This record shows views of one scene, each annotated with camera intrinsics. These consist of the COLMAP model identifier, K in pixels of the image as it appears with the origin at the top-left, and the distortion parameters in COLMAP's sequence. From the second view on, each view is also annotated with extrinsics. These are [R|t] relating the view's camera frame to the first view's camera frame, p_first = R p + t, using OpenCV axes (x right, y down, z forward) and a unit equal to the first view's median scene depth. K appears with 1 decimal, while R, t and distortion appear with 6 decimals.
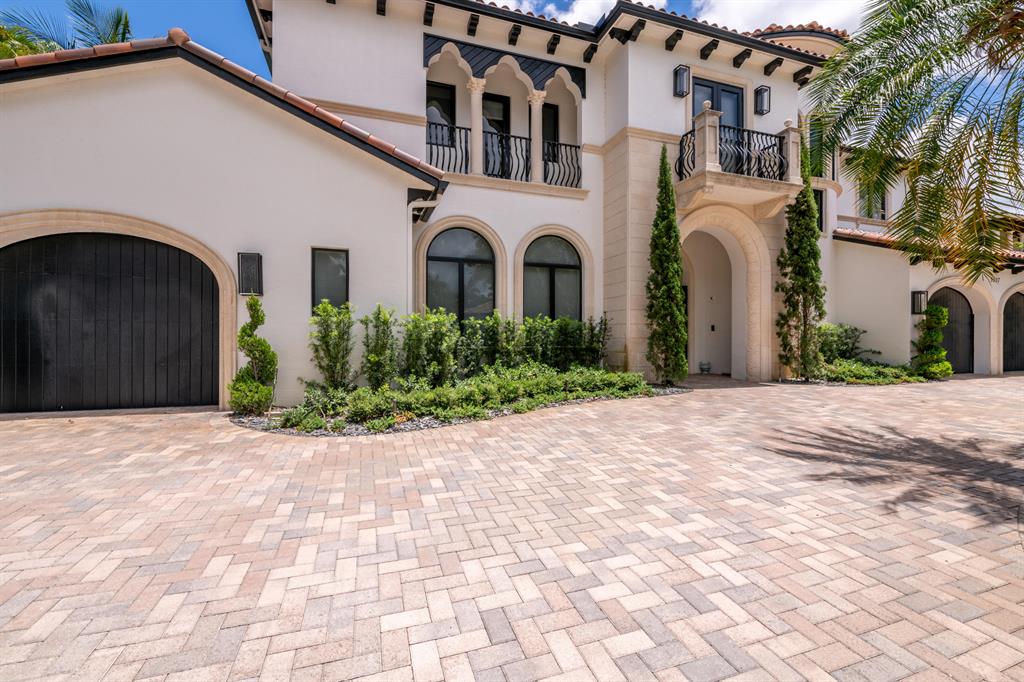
lens RADIAL K [[415.5, 0, 512.0], [0, 415.5, 341.0], [0, 0, 1]] dist [-0.000587, -0.000083]
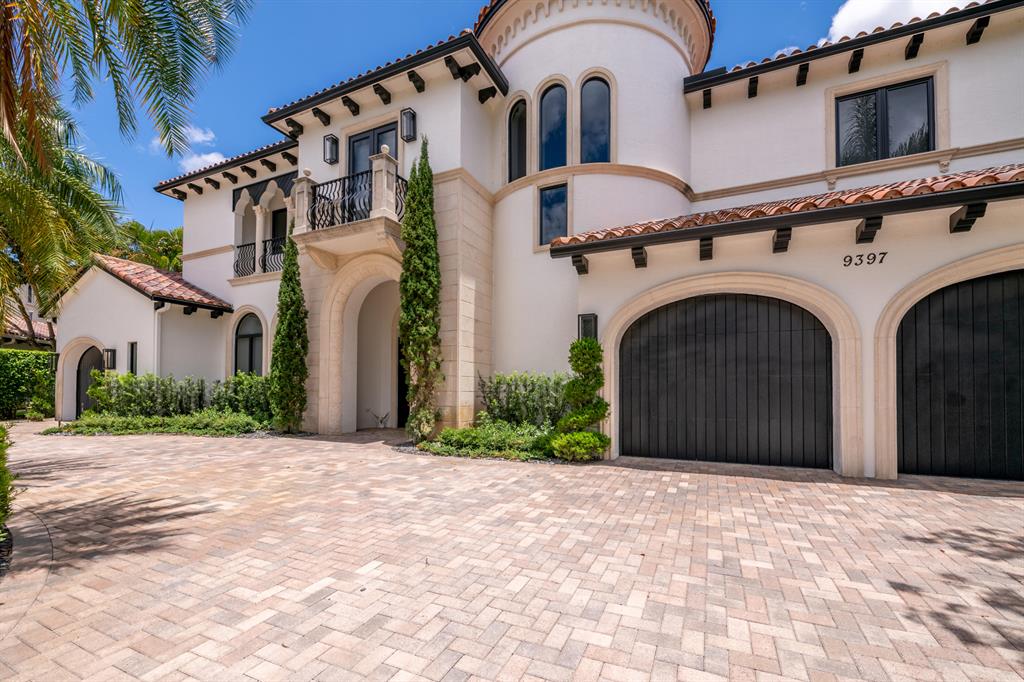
lens RADIAL K [[432.0, 0, 511.4], [0, 432.0, 382.9], [0, 0, 1]] dist [-0.000370, -0.000017]
pose [[0.722220, -0.008768, -0.691608, 1.324819], [-0.003999, 0.999850, -0.016851, -0.008541], [0.691652, 0.014936, 0.722076, 0.467072]]
